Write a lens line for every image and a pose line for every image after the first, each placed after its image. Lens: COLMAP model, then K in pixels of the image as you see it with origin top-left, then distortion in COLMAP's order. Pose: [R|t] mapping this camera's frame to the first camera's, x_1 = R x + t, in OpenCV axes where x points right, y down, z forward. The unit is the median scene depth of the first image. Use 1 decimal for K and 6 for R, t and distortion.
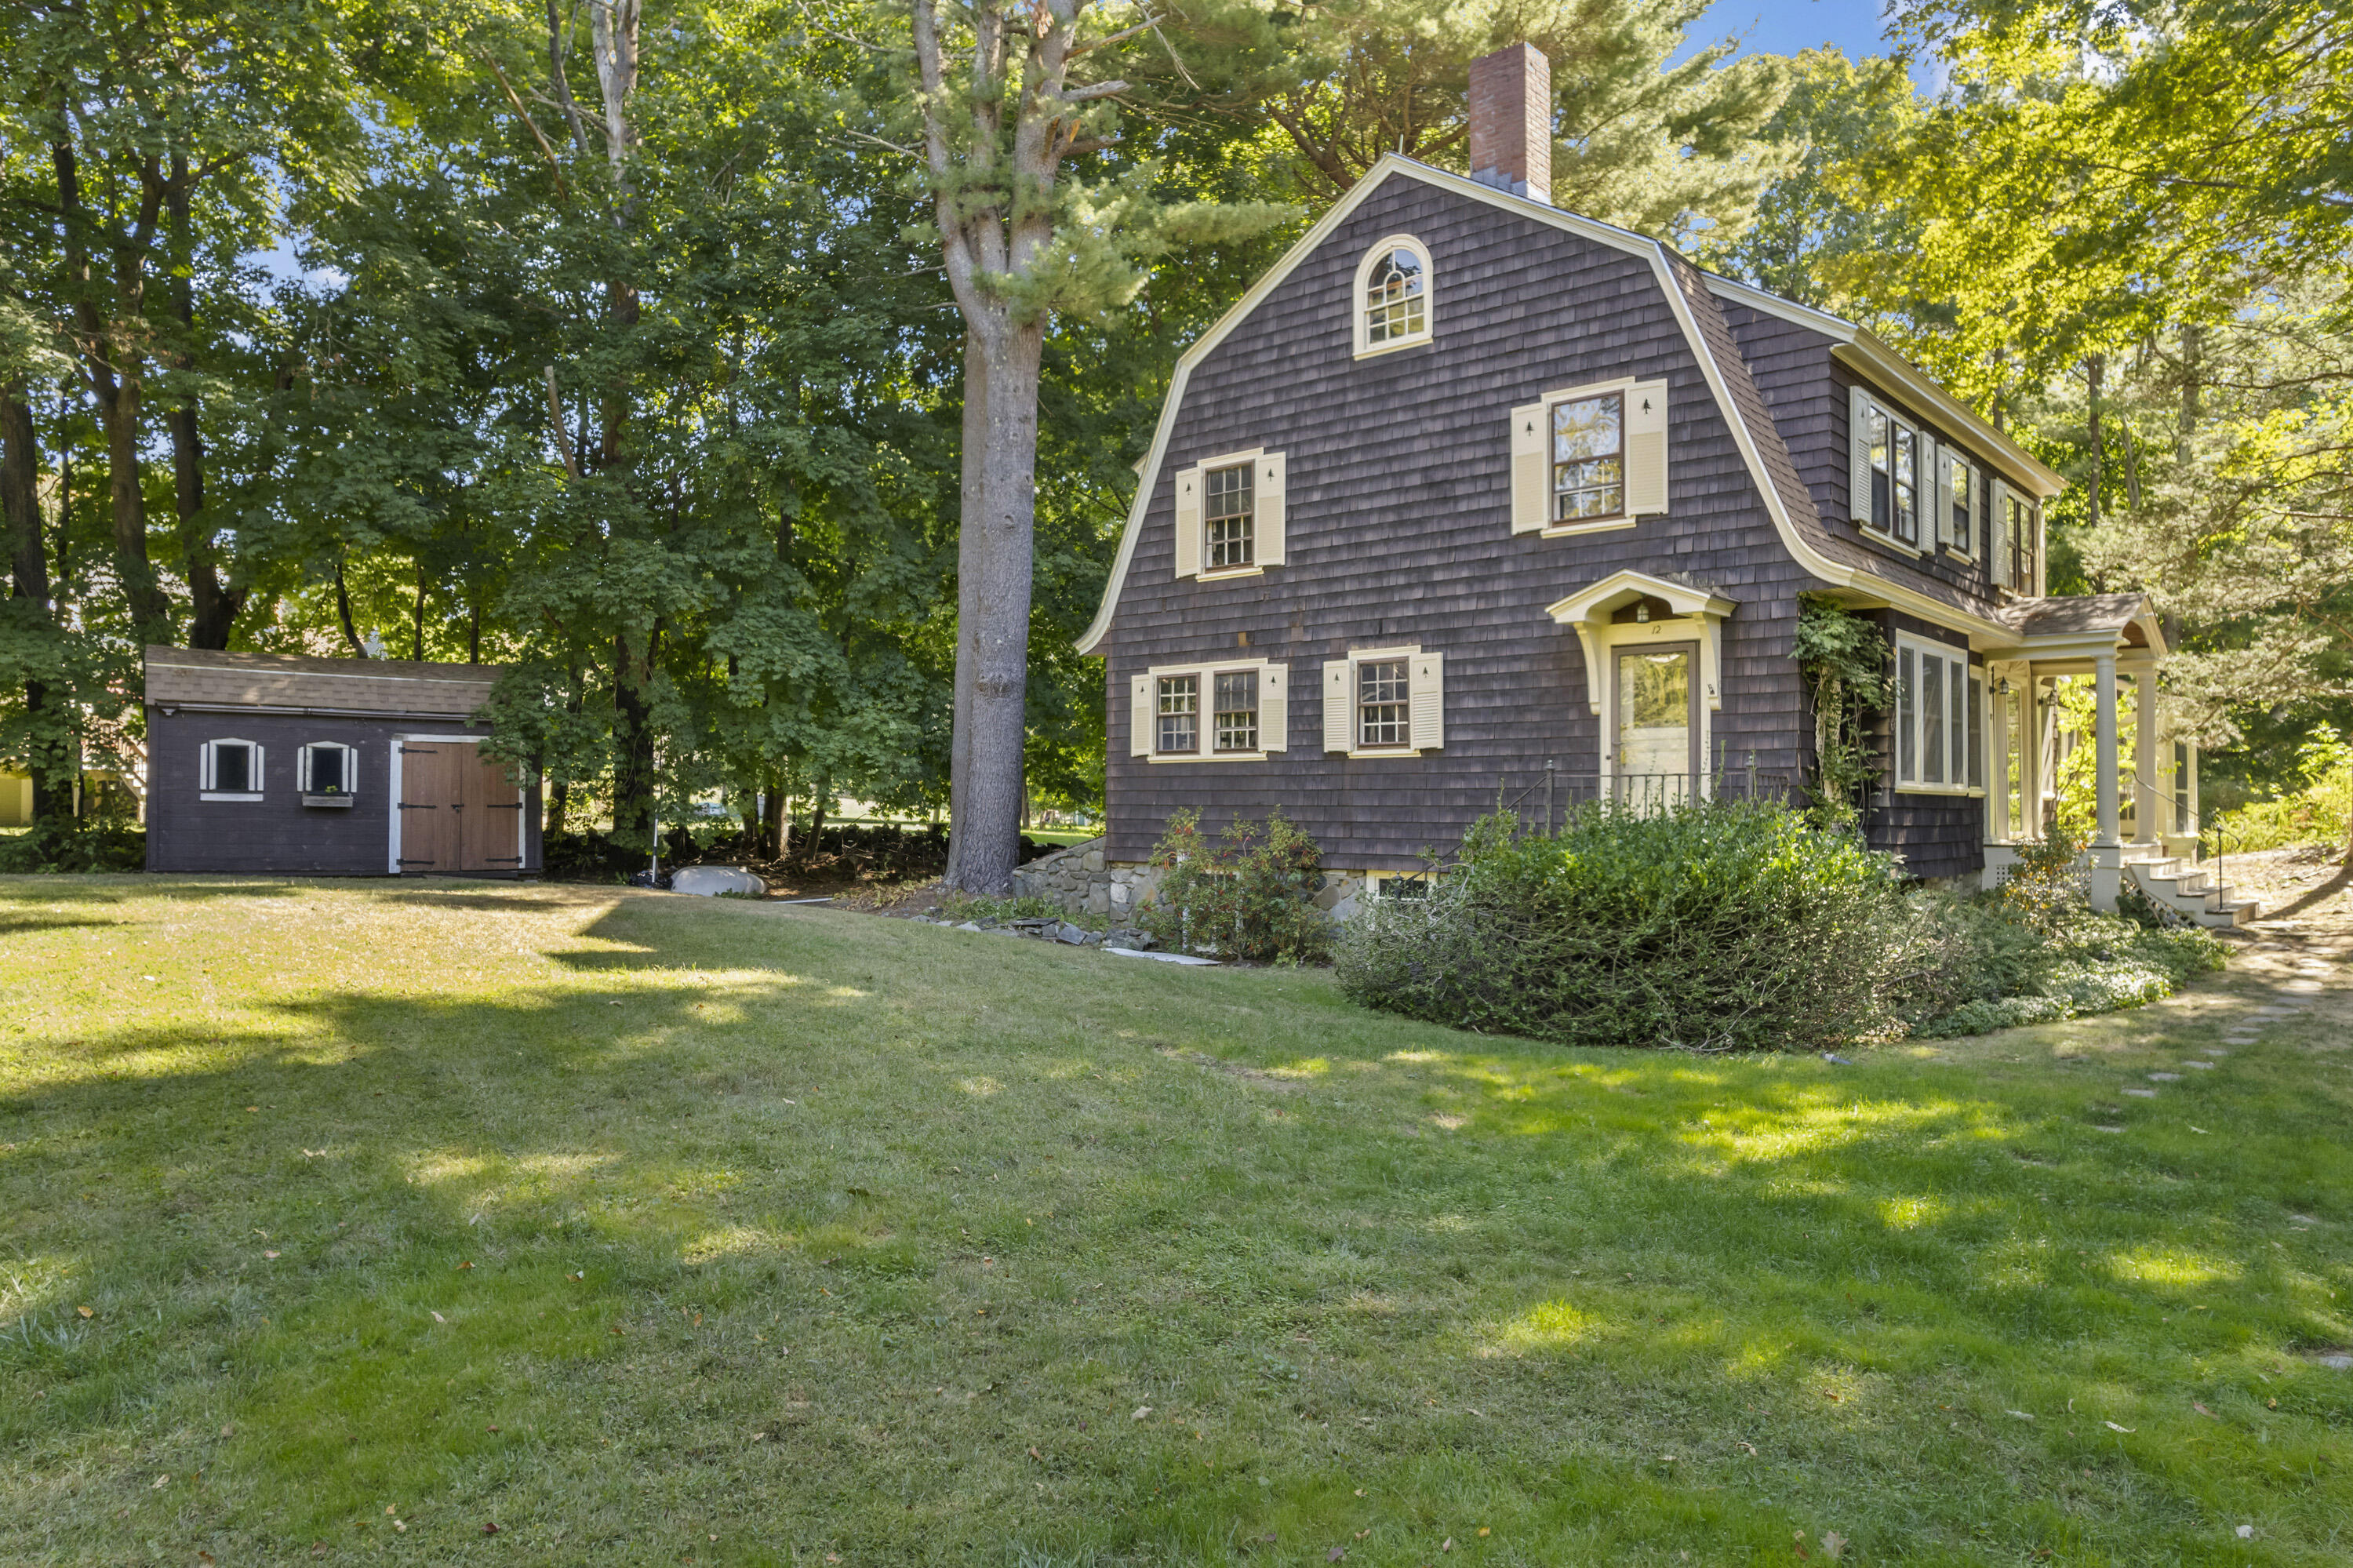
lens RADIAL K [[1512.0, 0, 1176.4], [0, 1512.0, 794.6], [0, 0, 1]] dist [-0.052145, 0.000334]
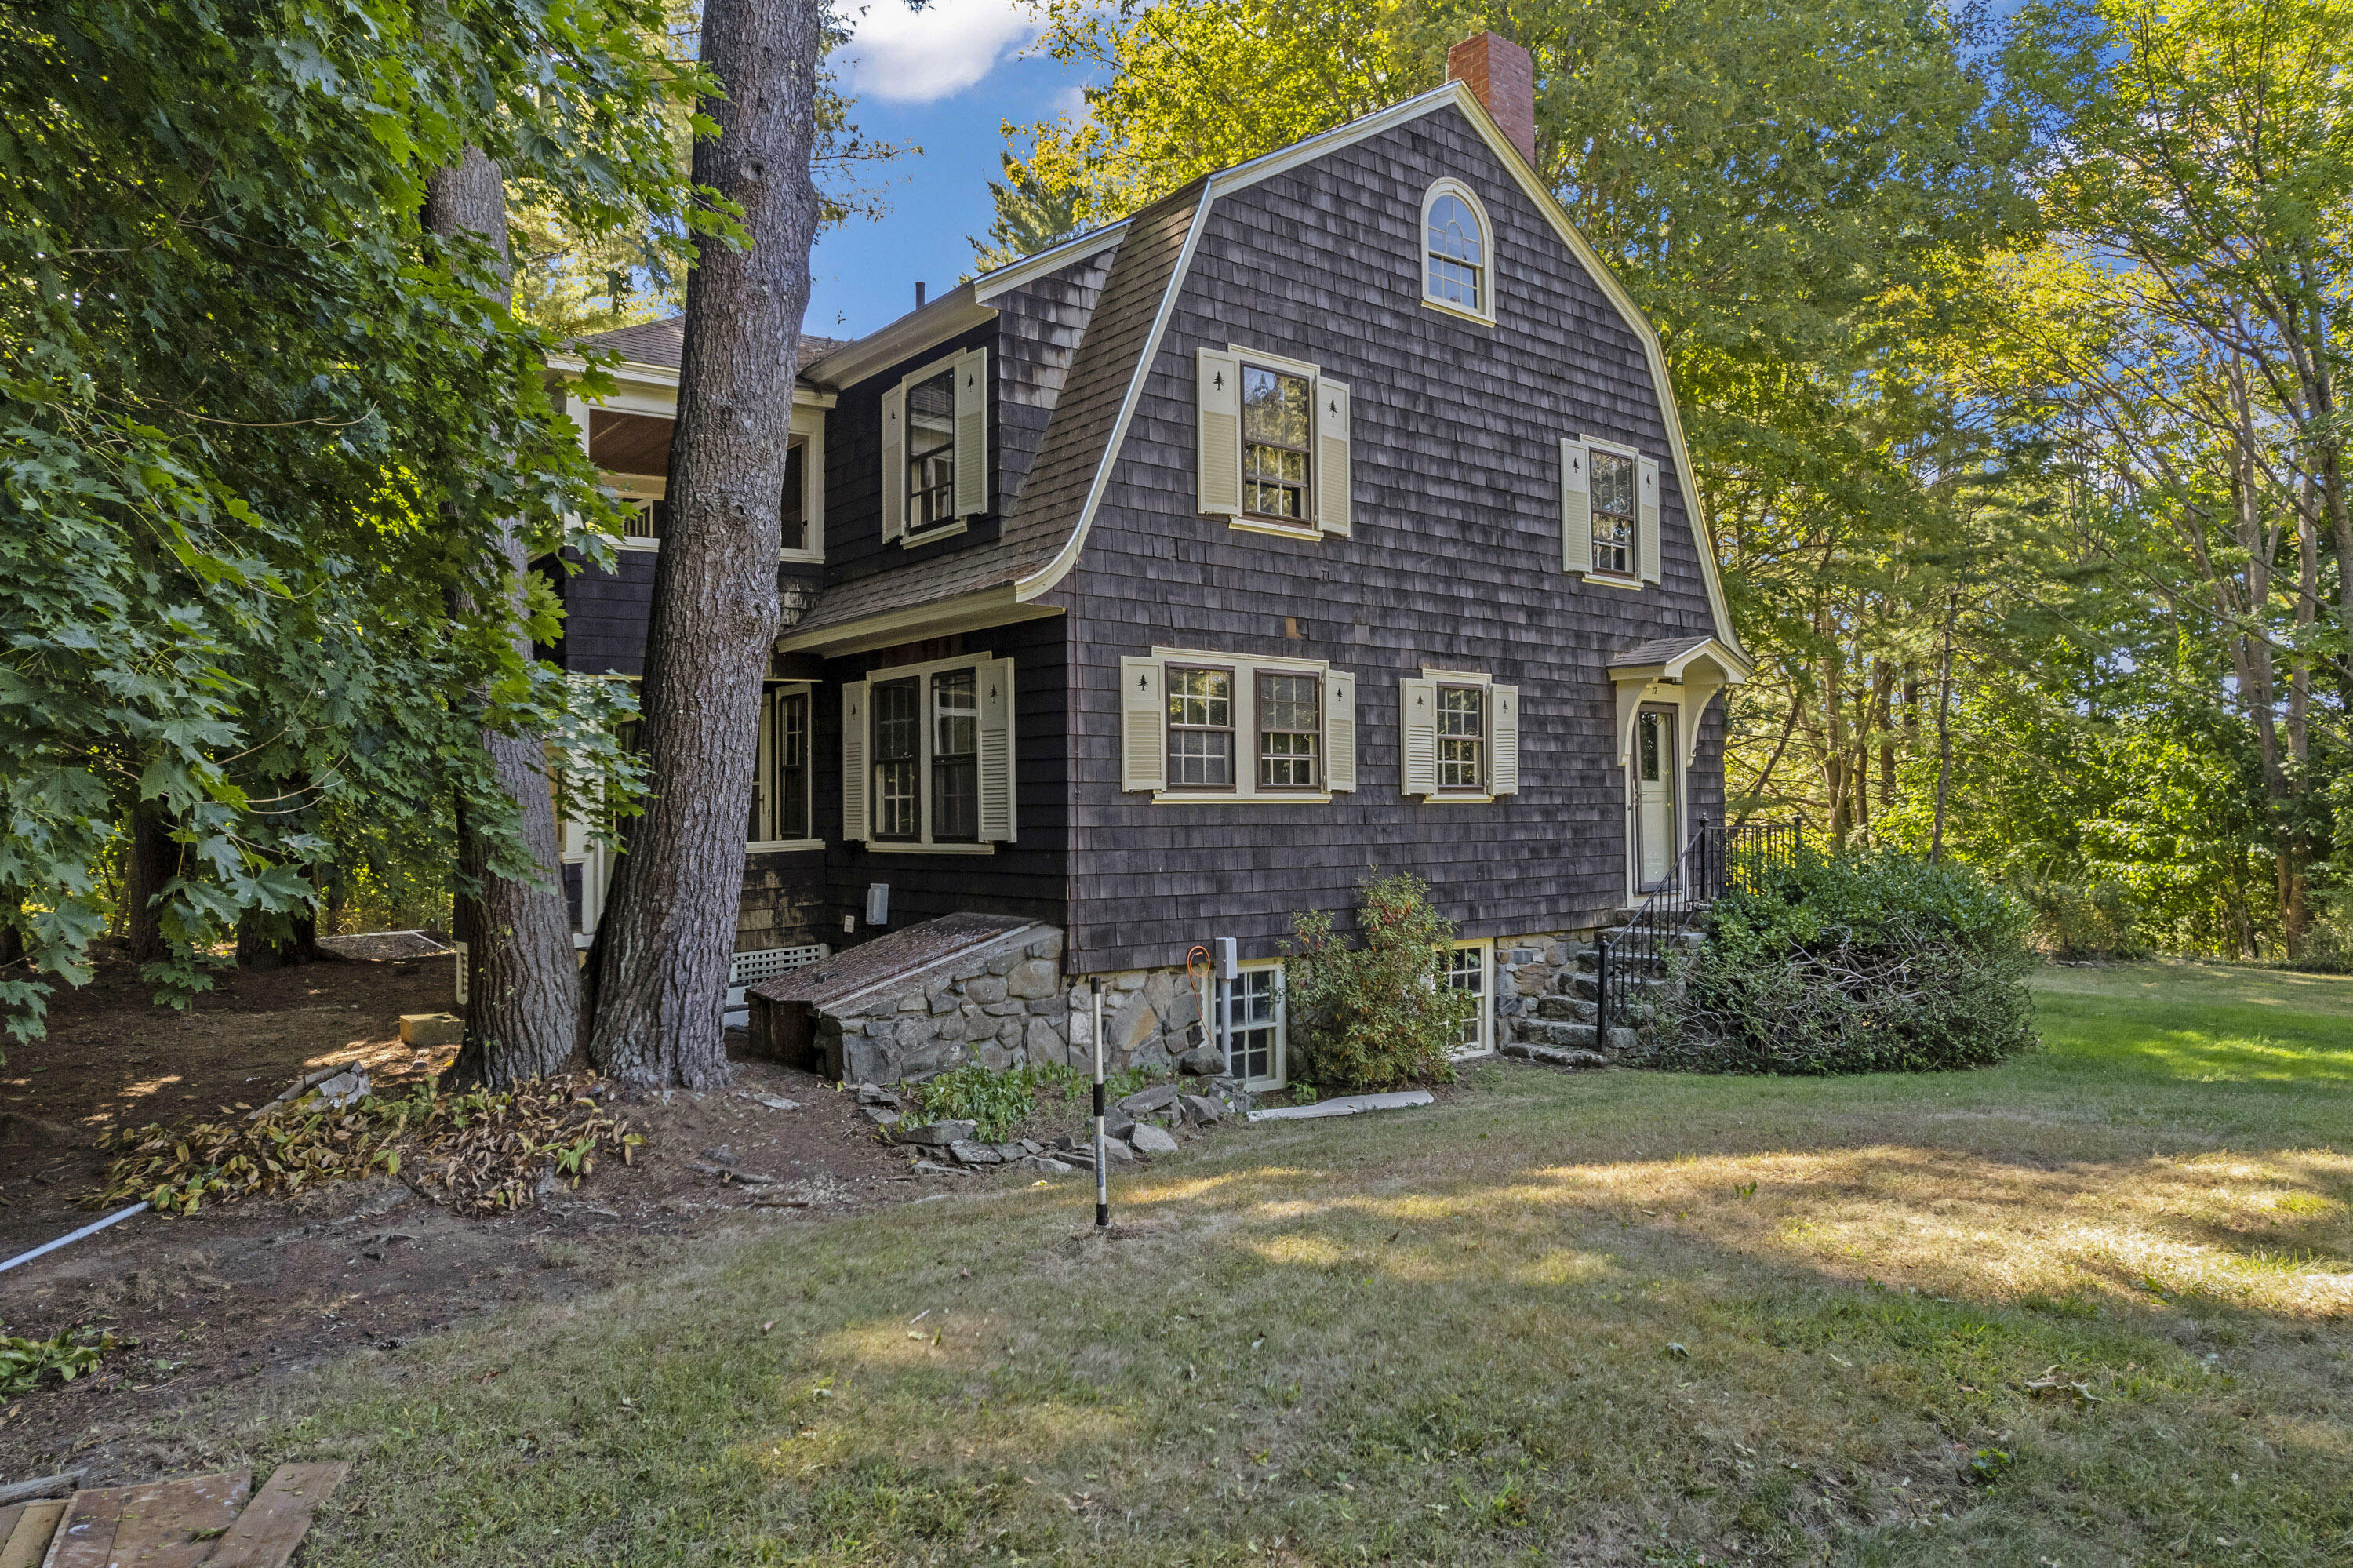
lens RADIAL K [[1512.0, 0, 1176.4], [0, 1512.0, 794.6], [0, 0, 1]] dist [-0.052145, 0.000334]
pose [[0.164714, 0.011210, 0.986278, -0.697495], [0.001193, 0.999932, -0.011564, -0.020111], [-0.986341, 0.003082, 0.164690, 1.012720]]
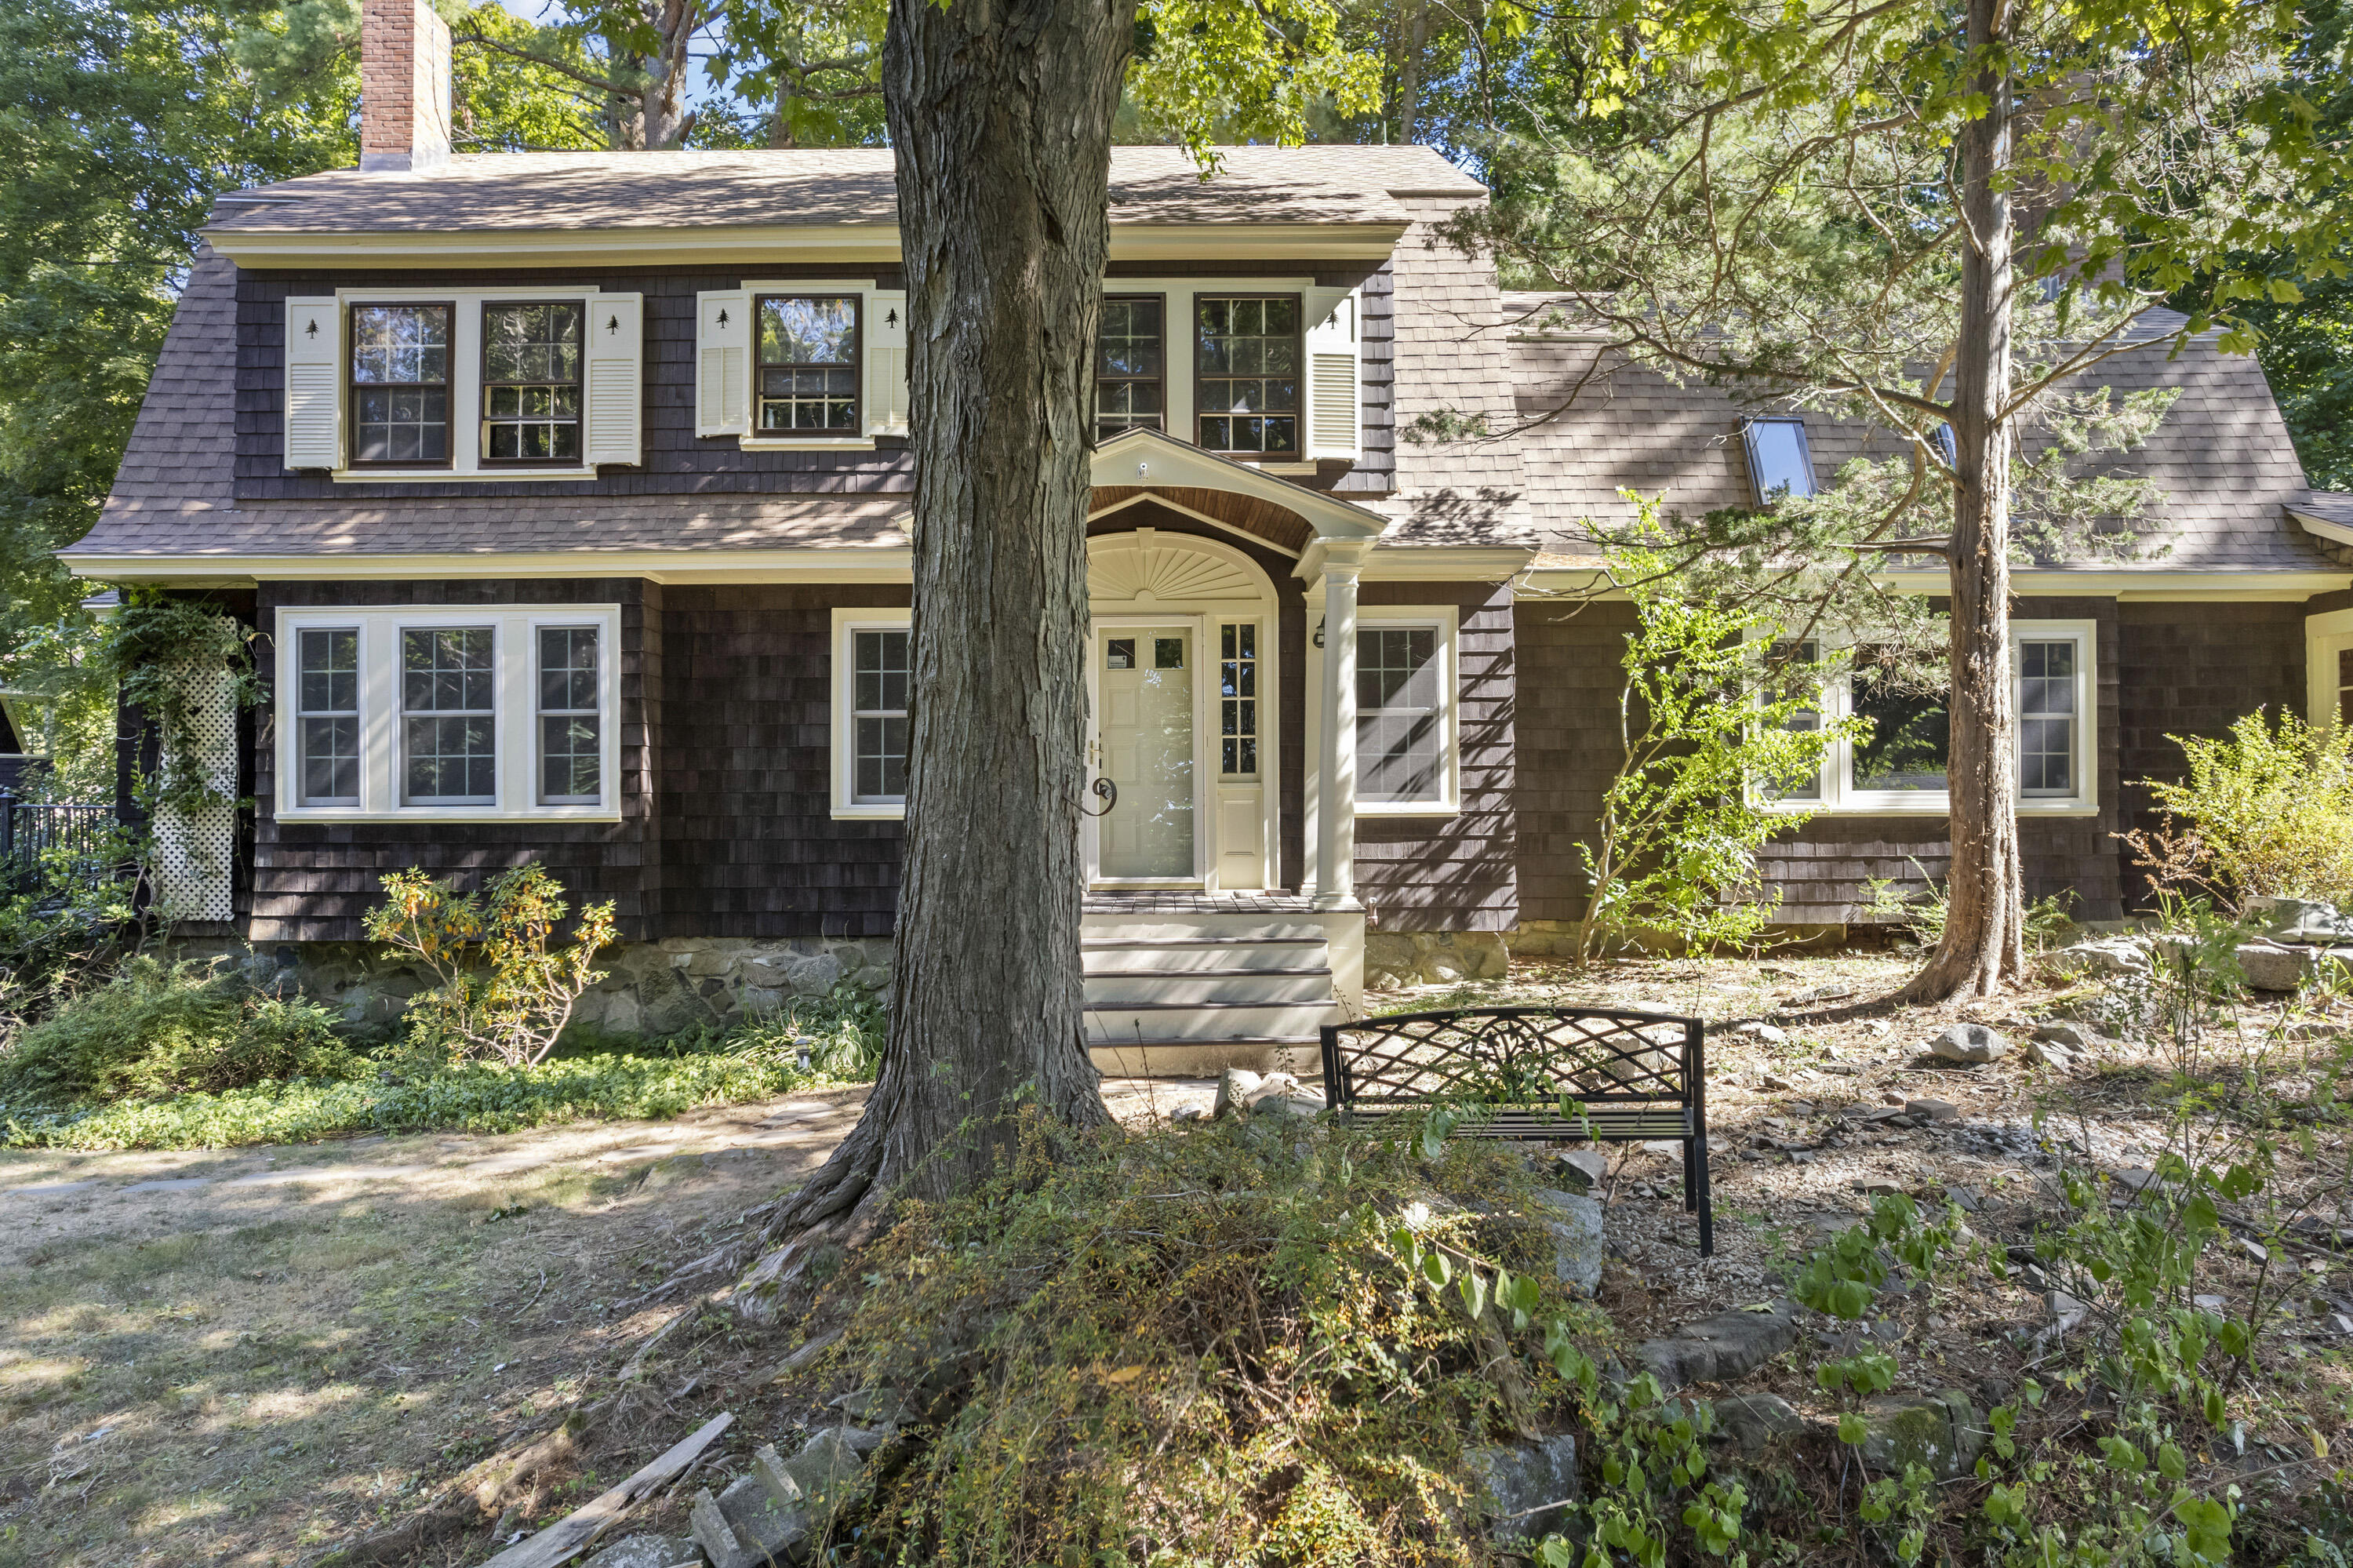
lens RADIAL K [[1512.0, 0, 1176.4], [0, 1512.0, 794.6], [0, 0, 1]] dist [-0.052145, 0.000334]
pose [[0.669915, -0.013713, -0.742311, 1.163005], [0.013487, 0.999889, -0.006299, -0.004644], [0.742315, -0.005792, 0.670026, 0.723295]]
